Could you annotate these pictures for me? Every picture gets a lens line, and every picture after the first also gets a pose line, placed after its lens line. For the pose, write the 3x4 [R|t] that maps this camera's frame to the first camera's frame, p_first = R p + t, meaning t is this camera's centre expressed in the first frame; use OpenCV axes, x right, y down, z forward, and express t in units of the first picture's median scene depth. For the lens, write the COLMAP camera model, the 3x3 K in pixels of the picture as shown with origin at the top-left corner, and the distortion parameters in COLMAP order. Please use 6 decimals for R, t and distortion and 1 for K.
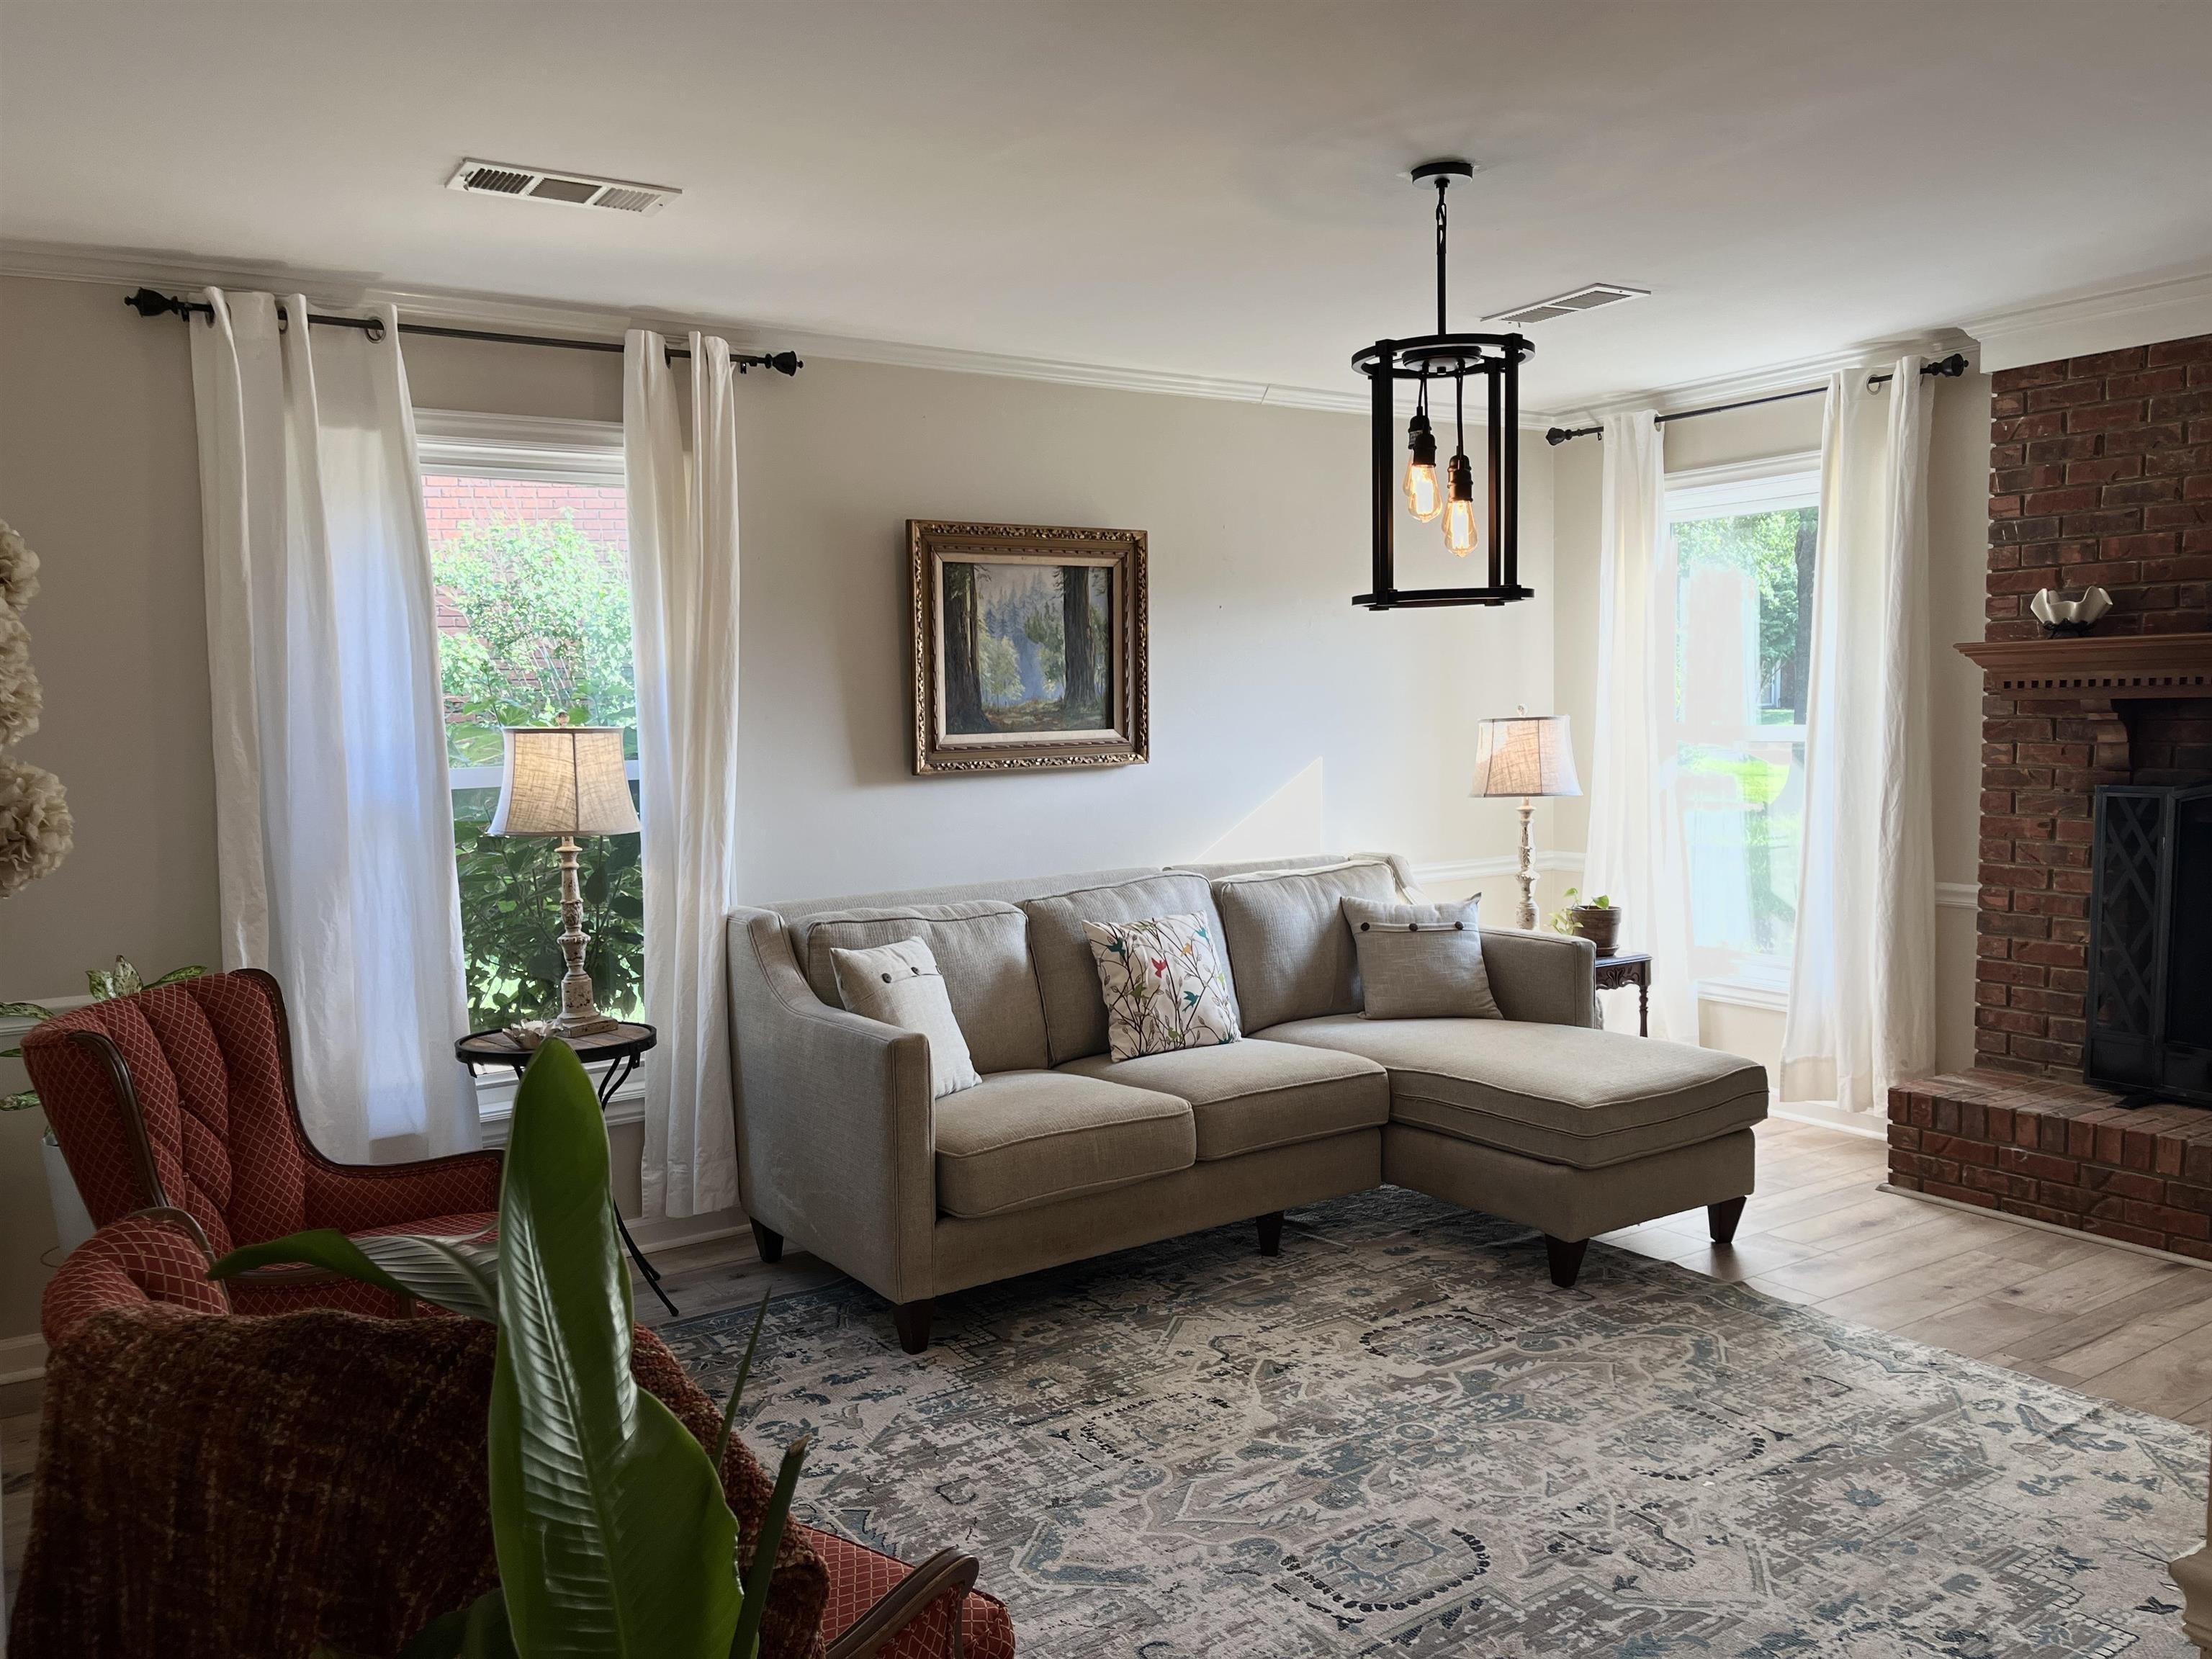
lens RADIAL K [[1669.3, 0, 1101.5], [0, 1669.3, 829.5], [0, 0, 1]] dist [0.045161, -0.064617]
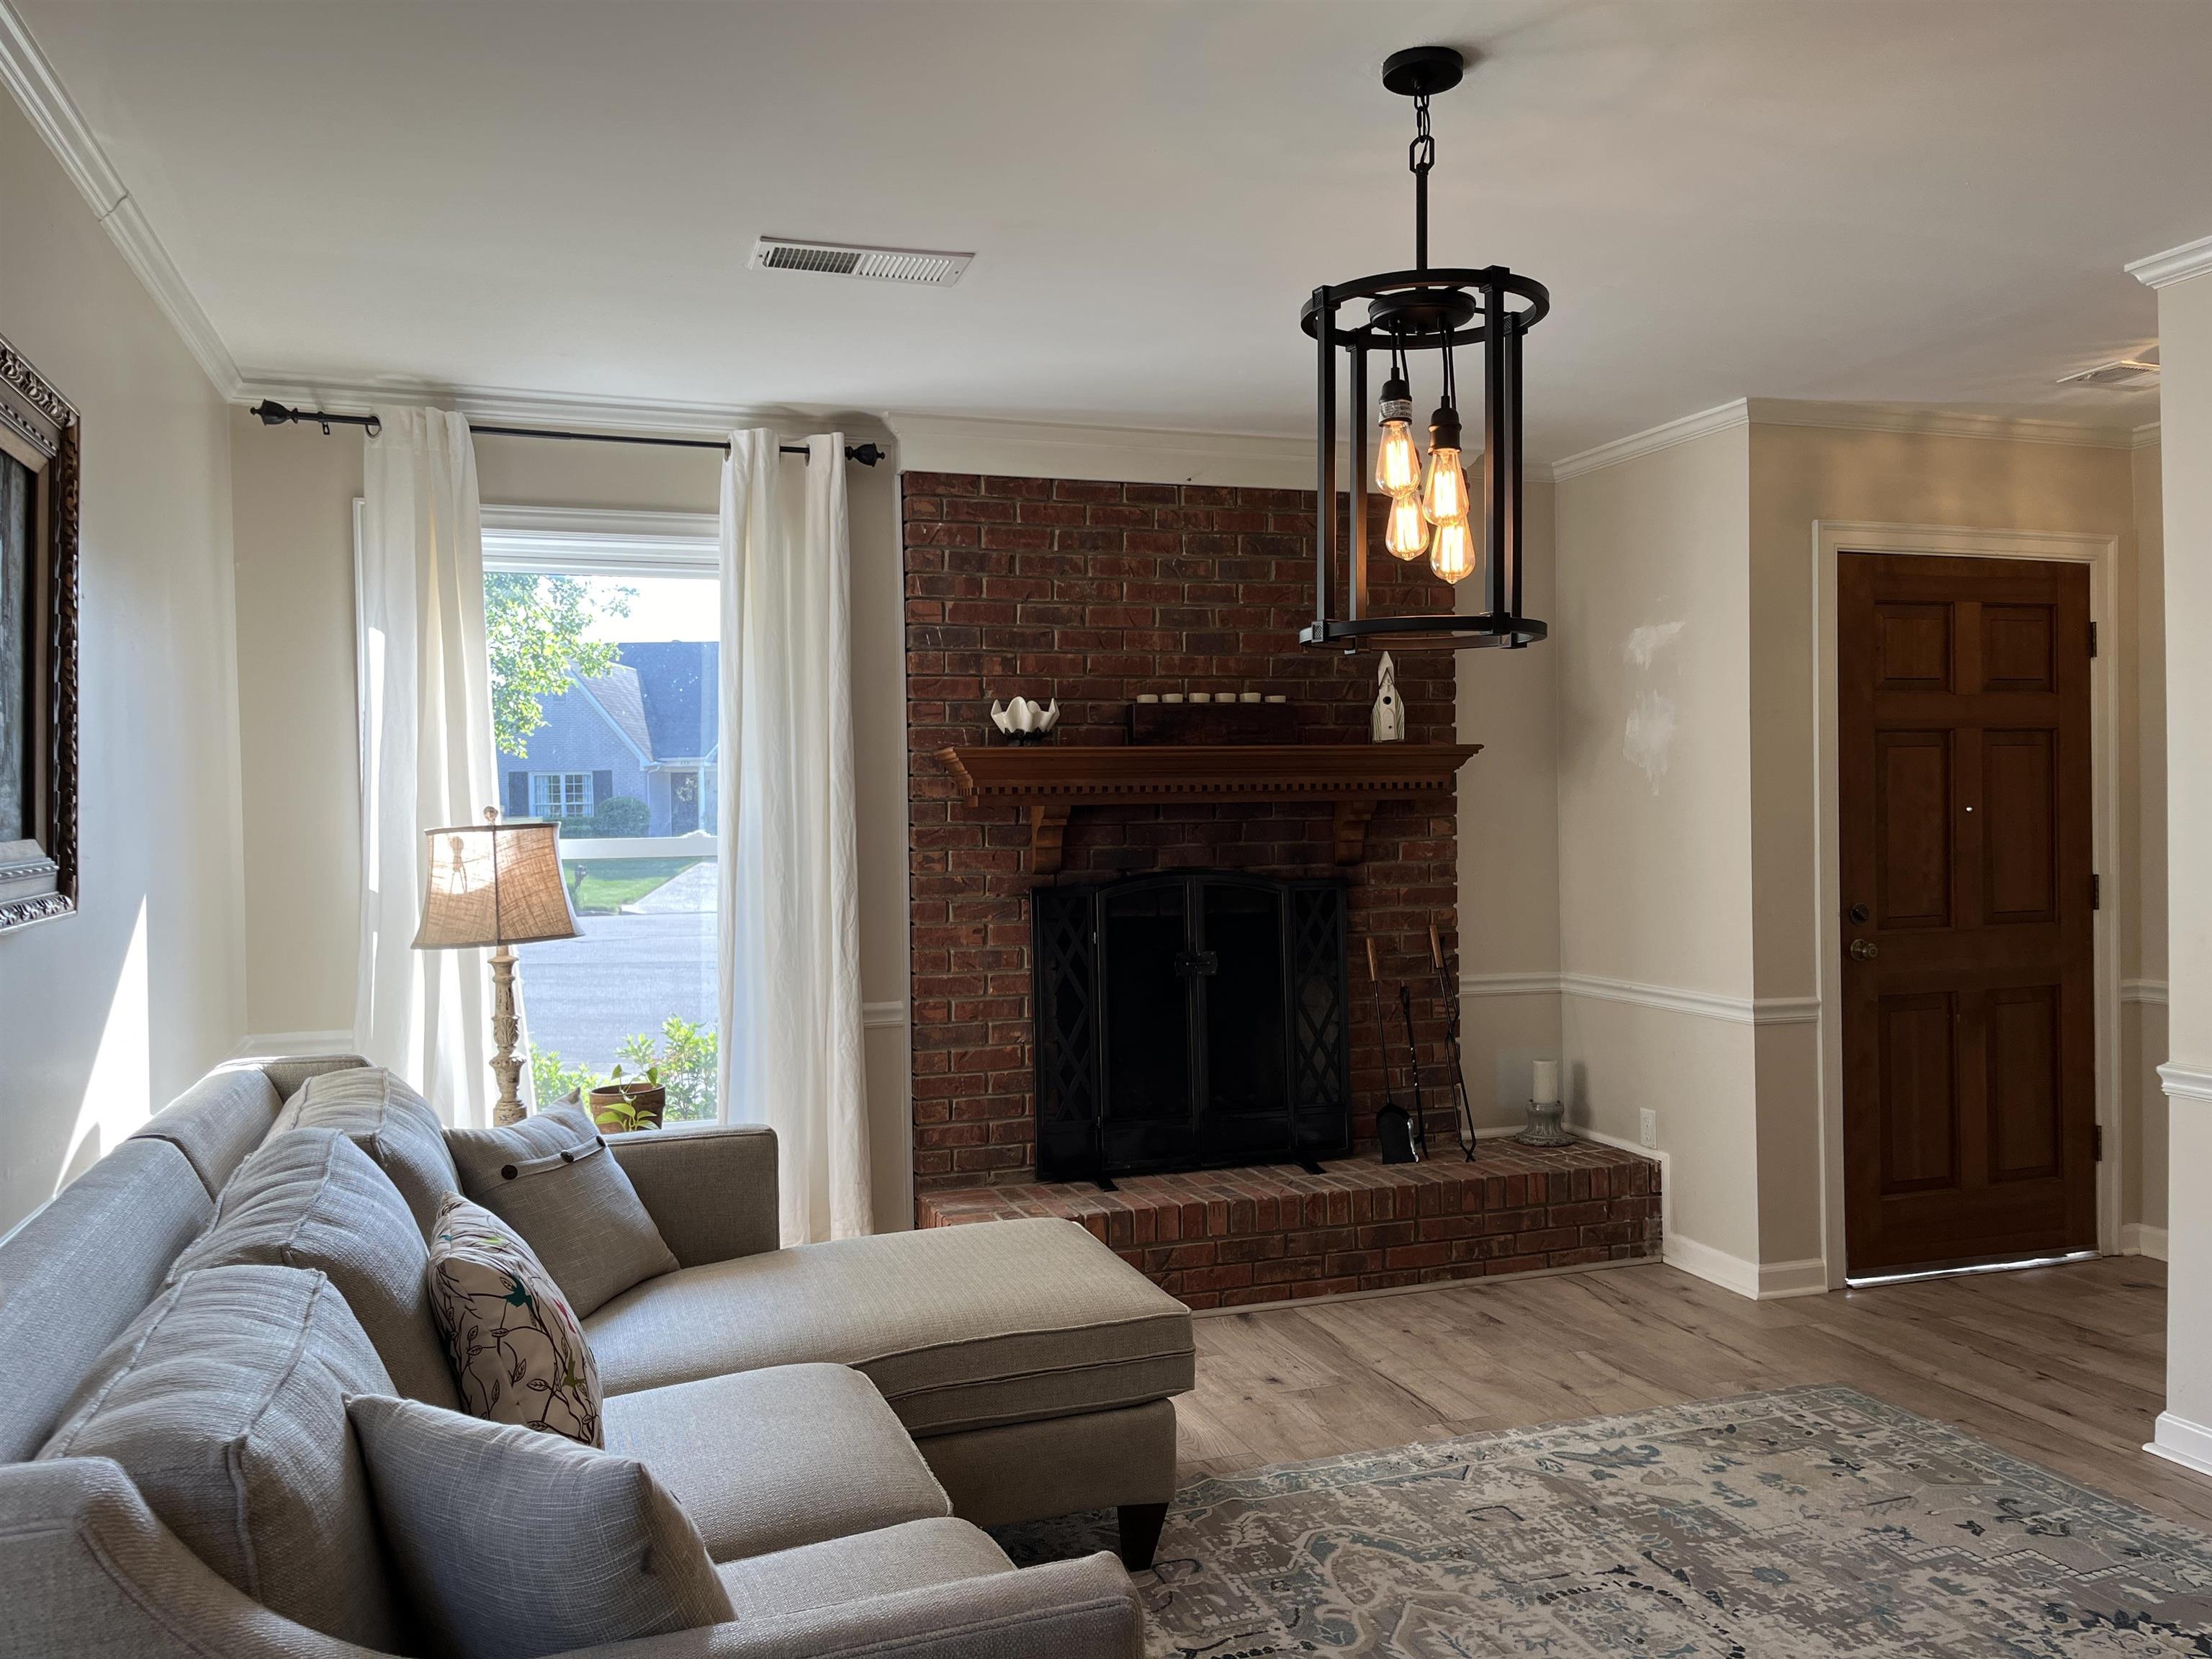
lens RADIAL K [[1669.3, 0, 1097.5], [0, 1669.3, 829.2], [0, 0, 1]] dist [0.045161, -0.064617]
pose [[0.252669, 0.002762, 0.967549, -0.413039], [0.077243, 0.996747, -0.023017, -0.037435], [-0.964465, 0.080552, 0.251633, 0.724423]]
